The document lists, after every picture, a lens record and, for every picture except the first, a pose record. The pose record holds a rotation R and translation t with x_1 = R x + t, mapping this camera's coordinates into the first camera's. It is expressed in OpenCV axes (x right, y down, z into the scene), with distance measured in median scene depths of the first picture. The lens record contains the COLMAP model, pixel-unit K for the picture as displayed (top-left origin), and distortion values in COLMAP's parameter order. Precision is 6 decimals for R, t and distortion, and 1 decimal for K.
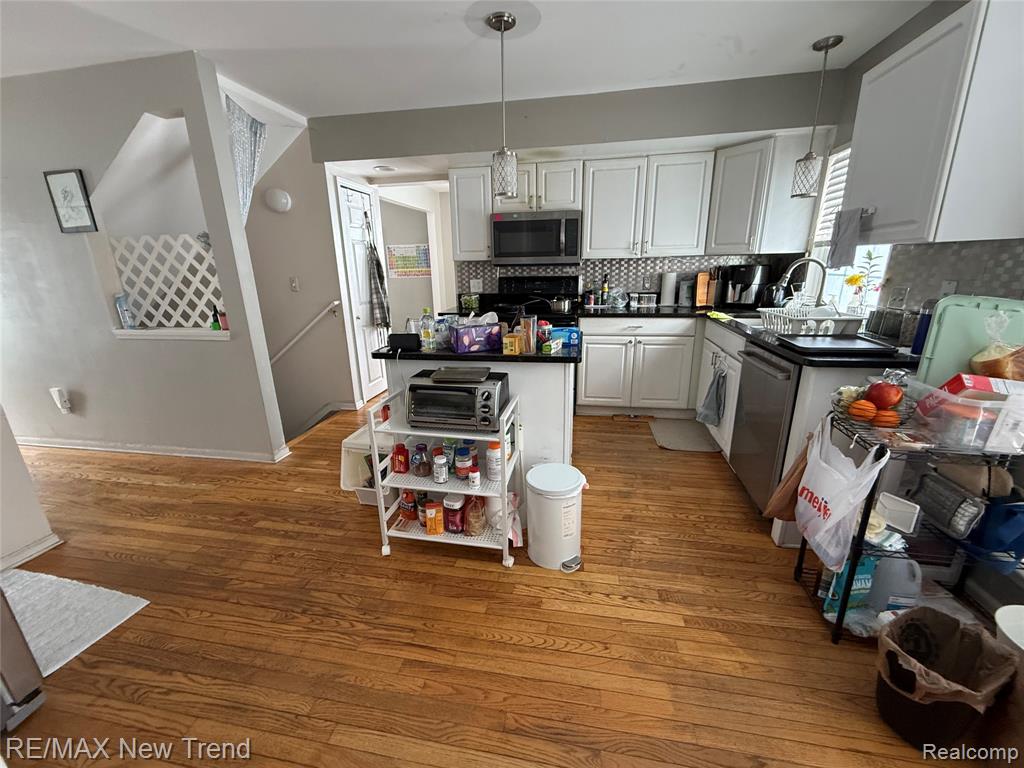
lens RADIAL K [[406.9, 0, 509.1], [0, 406.9, 382.8], [0, 0, 1]] dist [-0.000132, -0.000220]
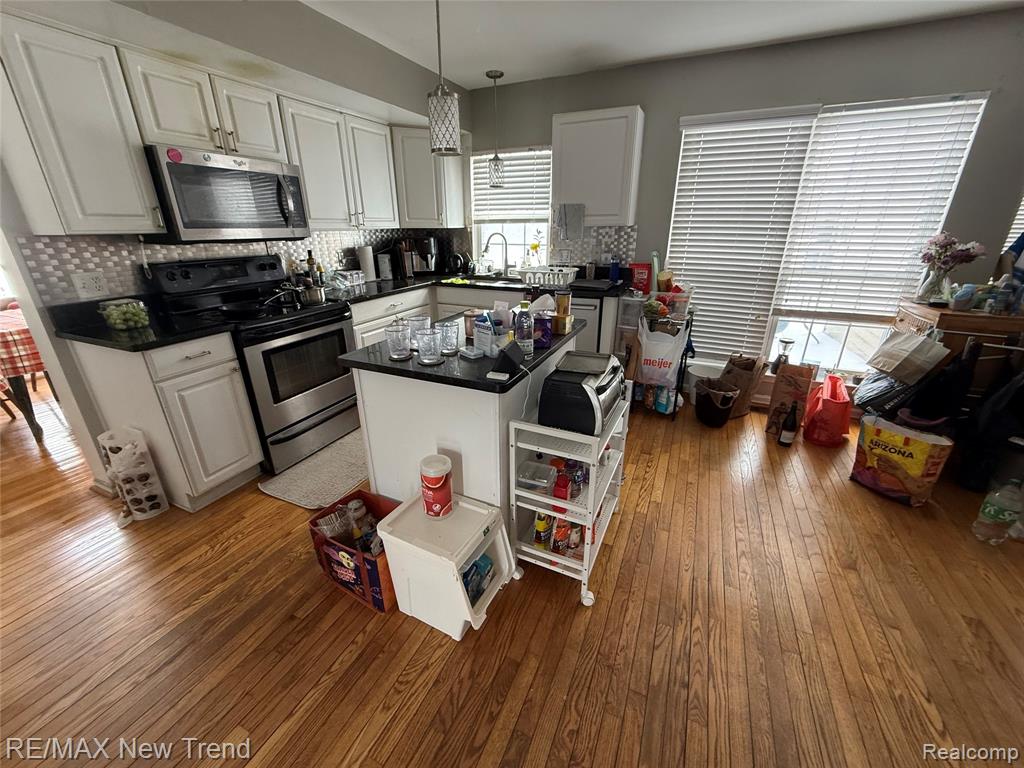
lens RADIAL K [[406.9, 0, 509.1], [0, 406.9, 382.8], [0, 0, 1]] dist [-0.000132, -0.000220]
pose [[0.247185, -0.335230, 0.909132, -0.578182], [0.272718, 0.924388, 0.266706, -0.155128], [-0.929798, 0.182011, 0.319918, 0.494498]]
